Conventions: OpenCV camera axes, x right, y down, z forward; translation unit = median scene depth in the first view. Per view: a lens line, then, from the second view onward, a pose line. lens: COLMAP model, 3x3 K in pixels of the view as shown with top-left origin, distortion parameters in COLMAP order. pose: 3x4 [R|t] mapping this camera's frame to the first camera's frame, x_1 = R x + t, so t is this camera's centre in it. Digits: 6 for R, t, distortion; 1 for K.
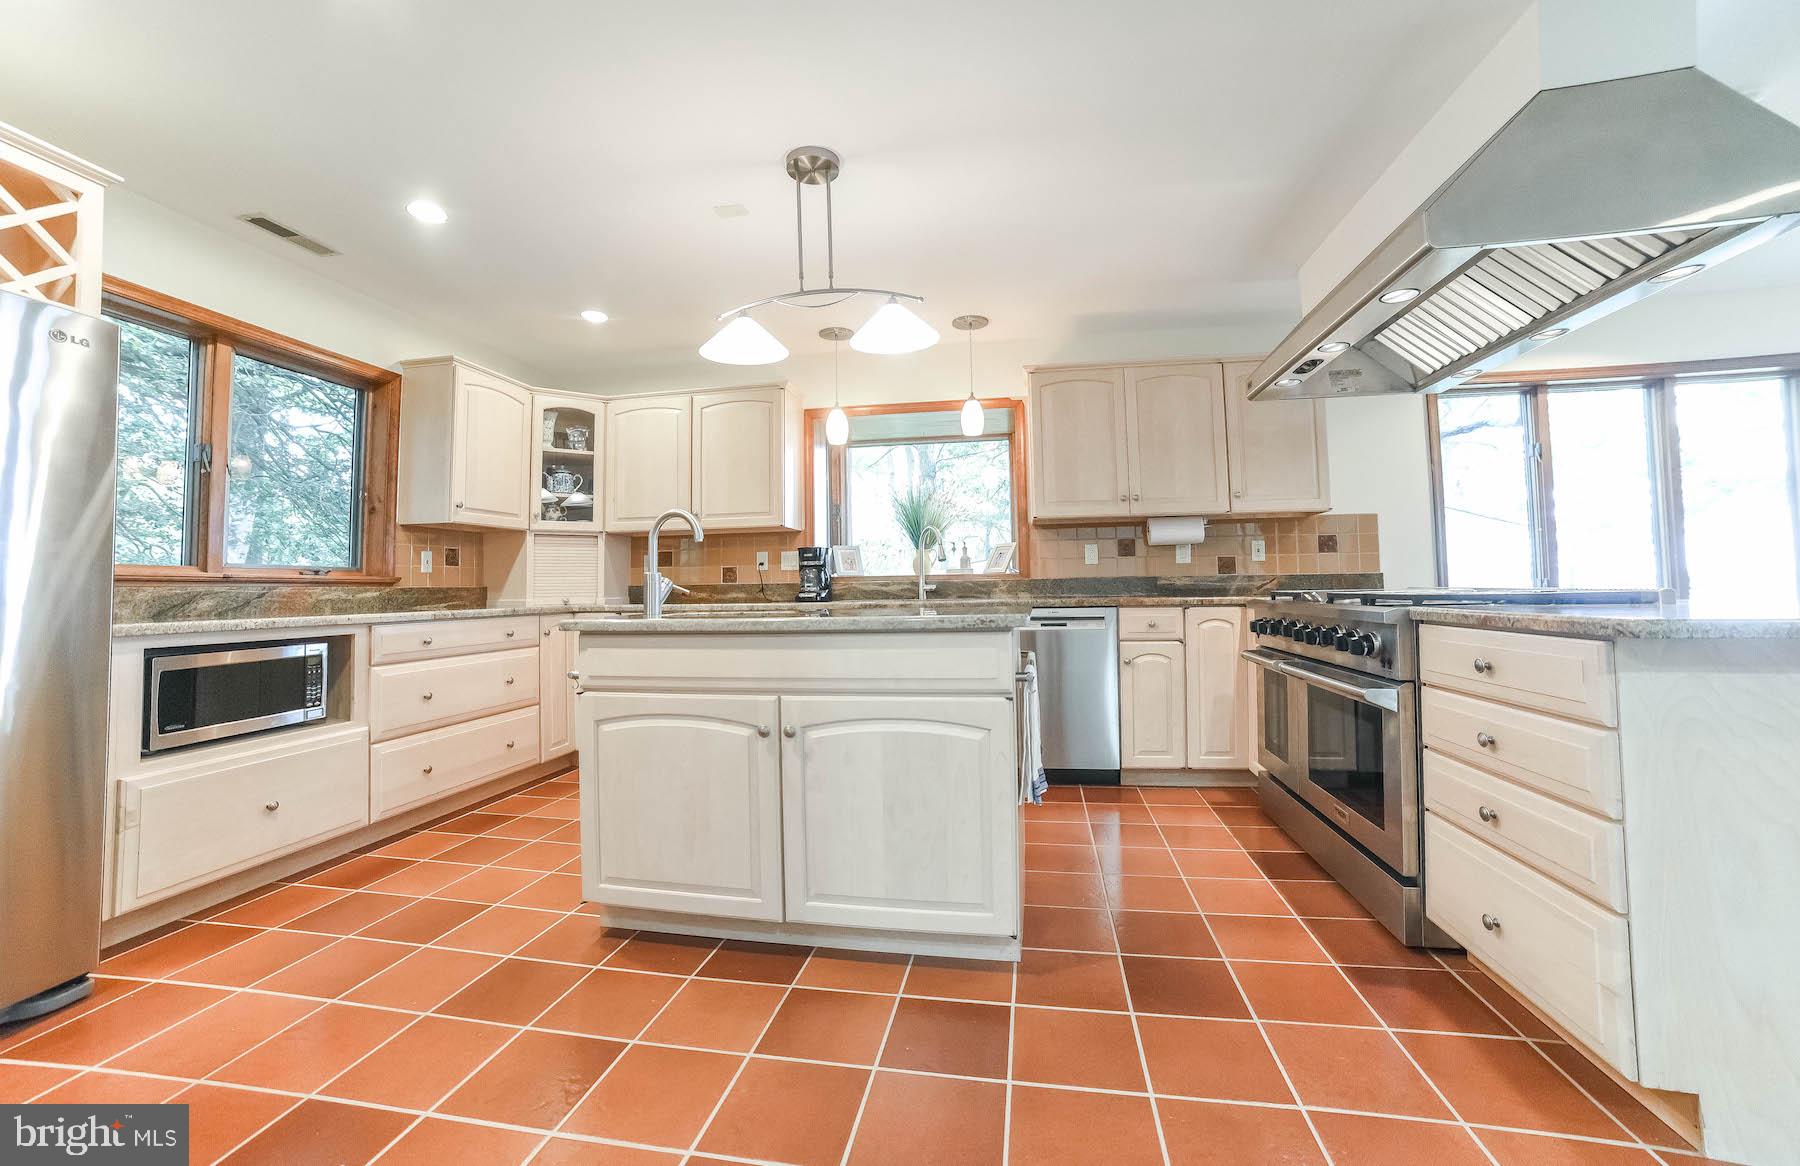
lens RADIAL K [[719.5, 0, 899.8], [0, 719.5, 559.4], [0, 0, 1]] dist [-0.001721, -0.000067]
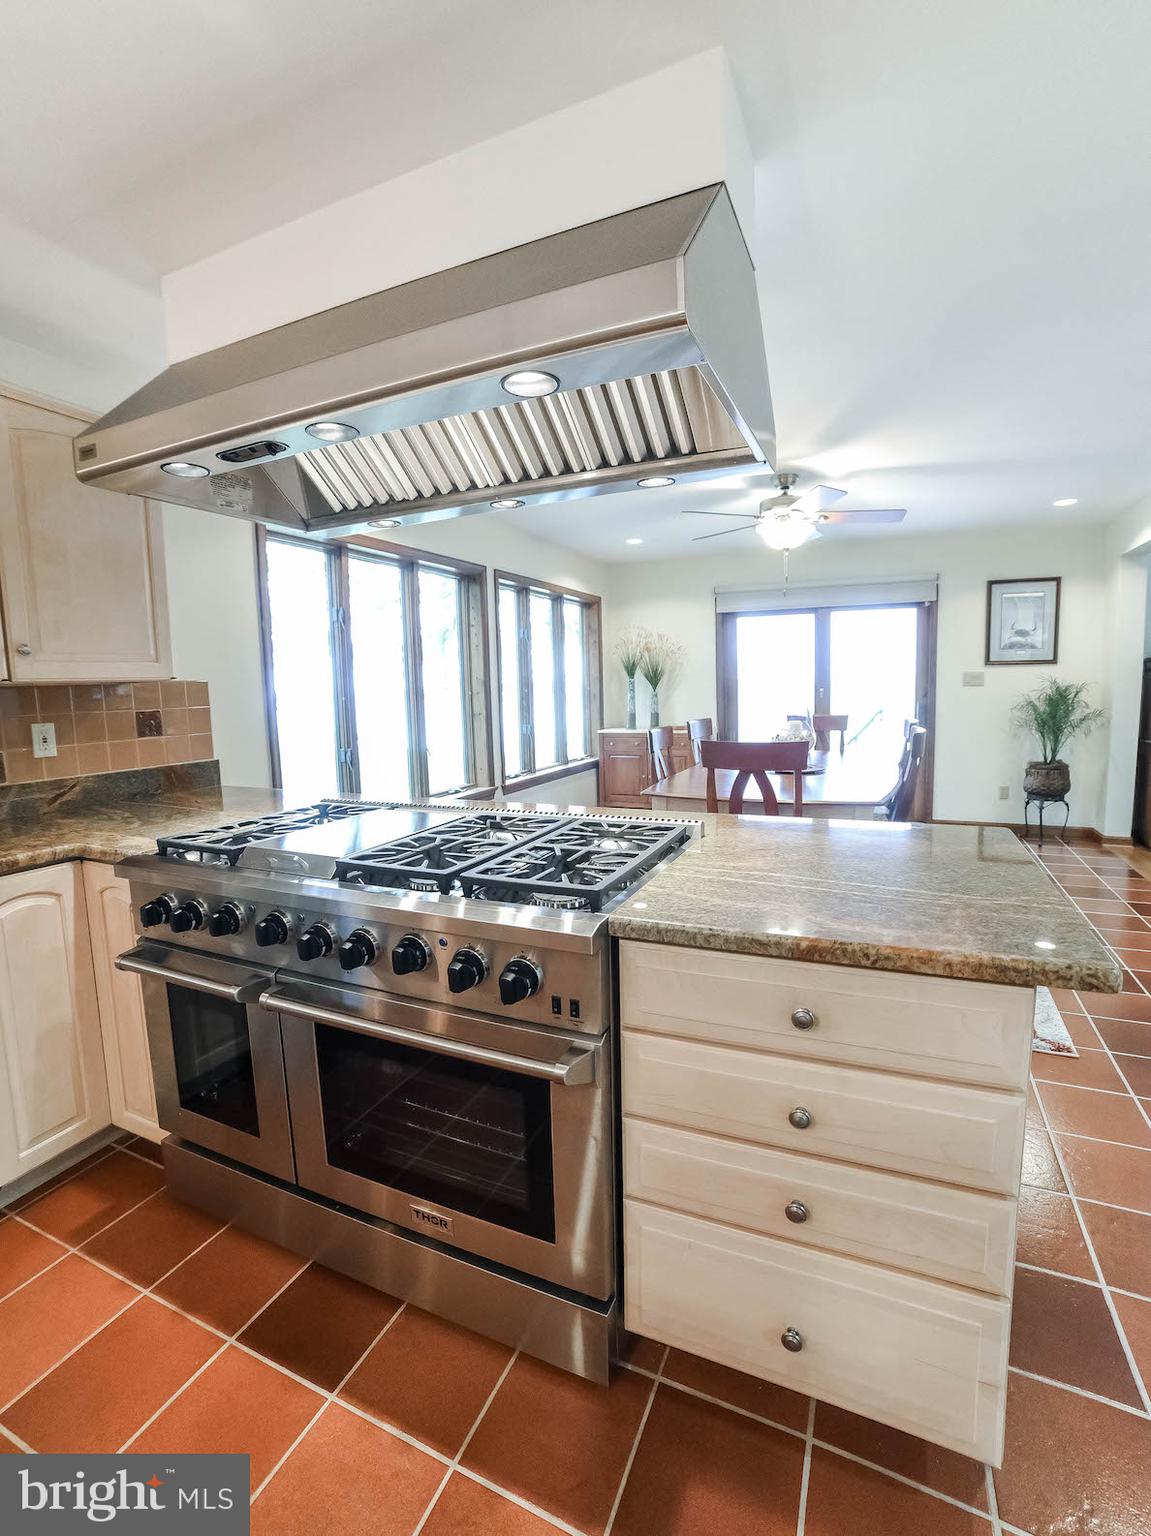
lens RADIAL K [[694.0, 0, 595.2], [0, 694.0, 763.4], [0, 0, 1]] dist [-0.096550, 0.046291]
pose [[0.240671, -0.108776, 0.964492, 0.072768], [-0.014205, 0.993199, 0.115559, -0.063285], [-0.970503, -0.041512, 0.237489, 0.422082]]
